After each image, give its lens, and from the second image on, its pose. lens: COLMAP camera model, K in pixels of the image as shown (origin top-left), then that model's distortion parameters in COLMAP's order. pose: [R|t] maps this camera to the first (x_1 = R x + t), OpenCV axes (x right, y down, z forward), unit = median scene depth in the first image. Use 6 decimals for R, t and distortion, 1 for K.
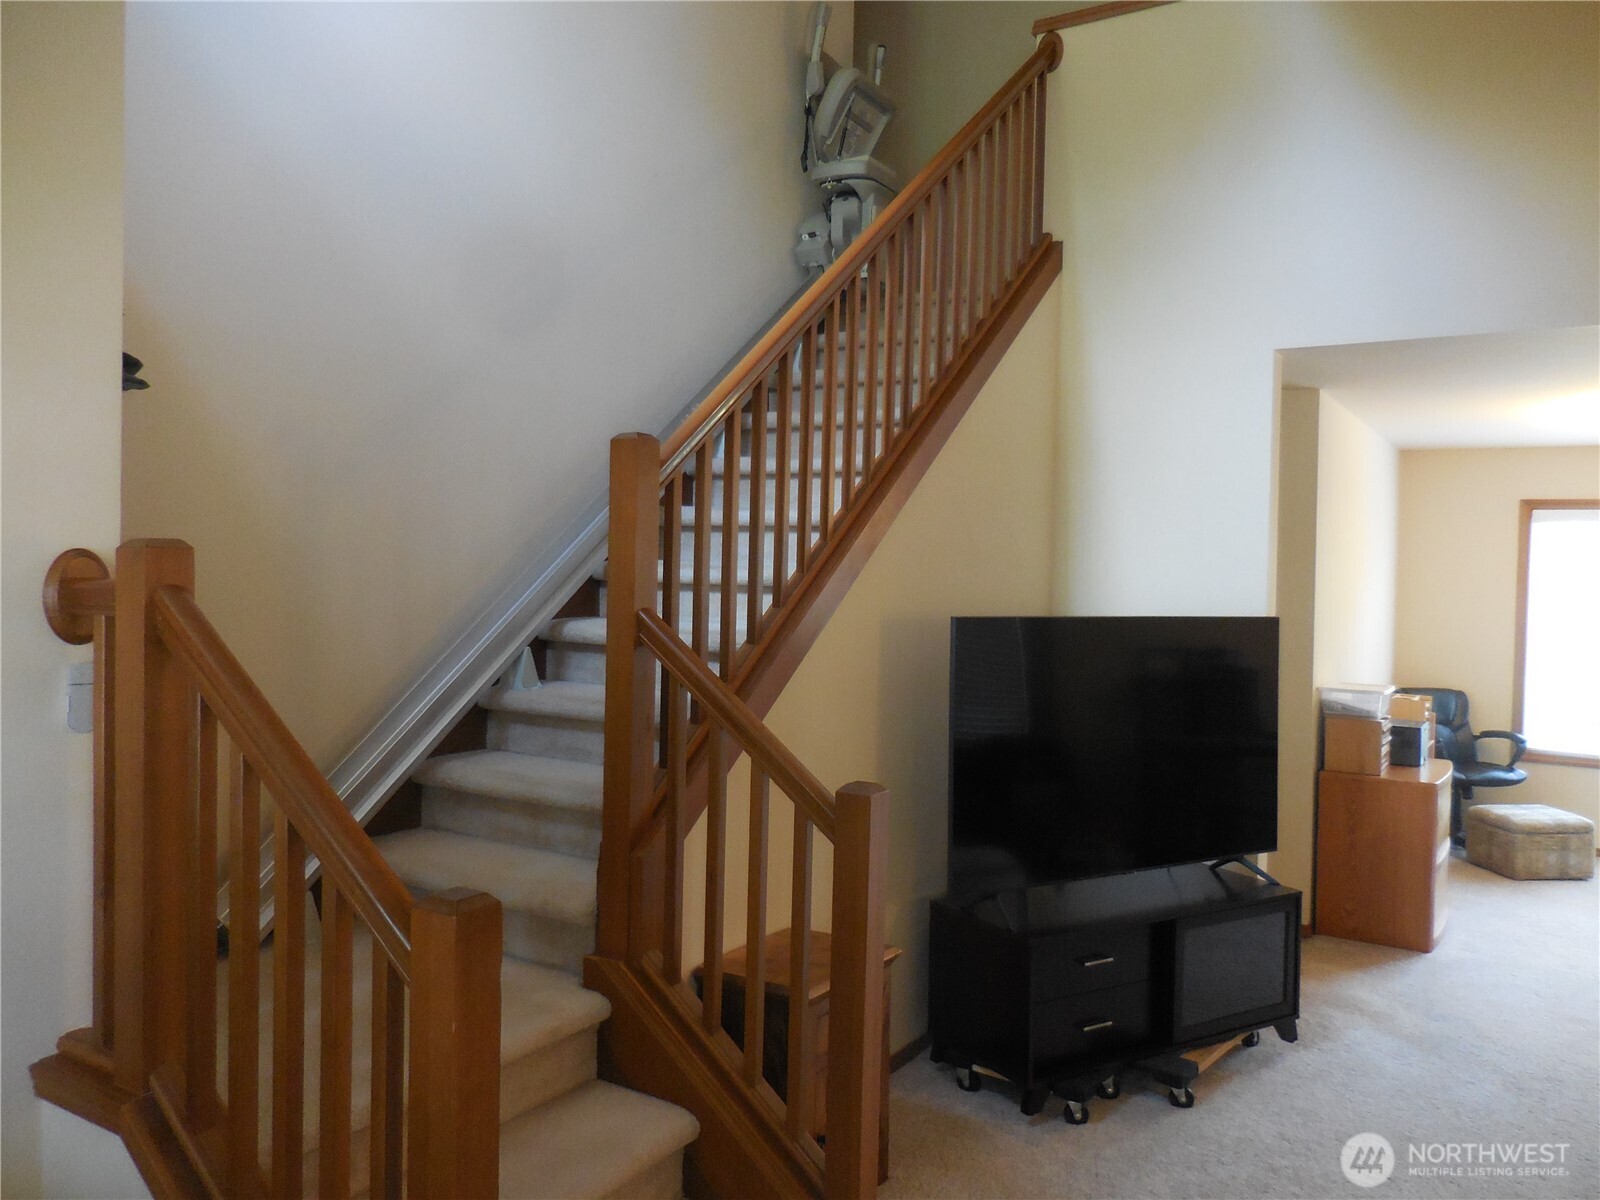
lens RADIAL K [[1215.8, 0, 798.5], [0, 1215.8, 583.0], [0, 0, 1]] dist [-0.006802, 0.020113]
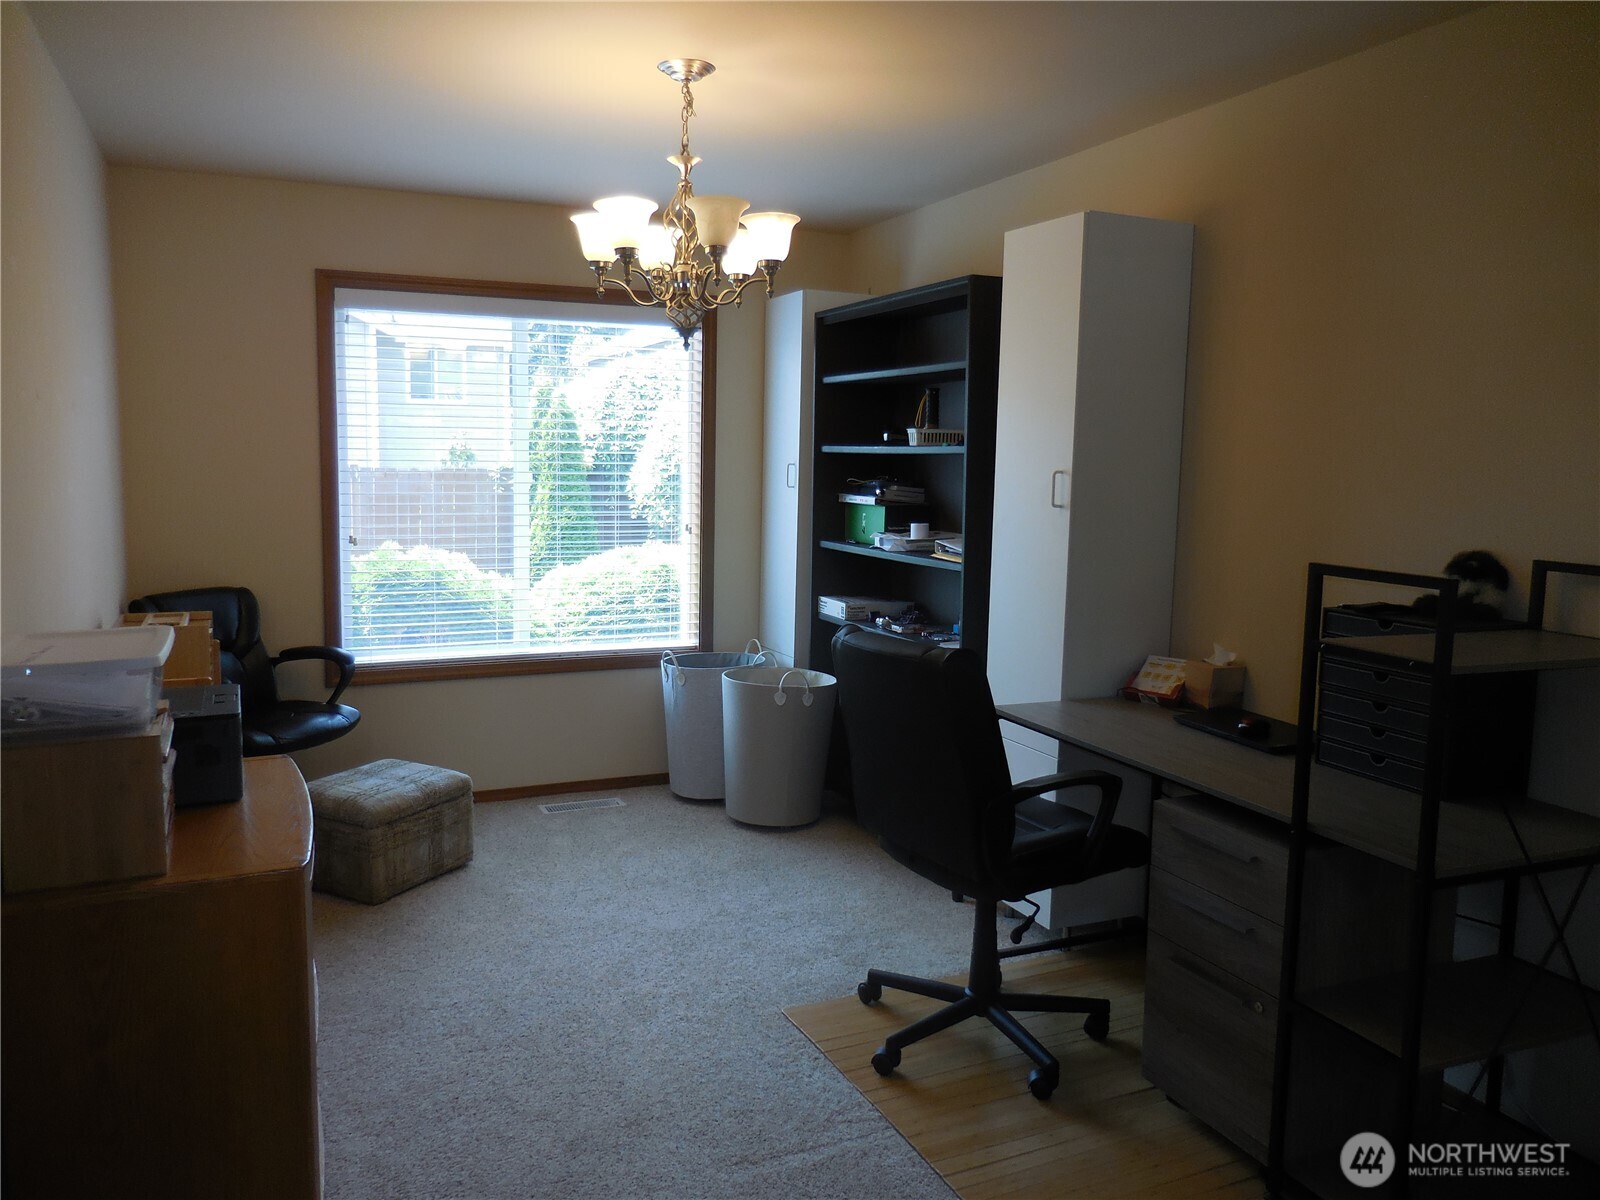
lens RADIAL K [[1215.8, 0, 798.5], [0, 1215.8, 583.0], [0, 0, 1]] dist [-0.006802, 0.020113]
pose [[0.548987, -0.108362, 0.828777, 0.206253], [0.013160, 0.992558, 0.121059, 0.018163], [-0.835727, -0.055553, 0.546328, 0.461065]]
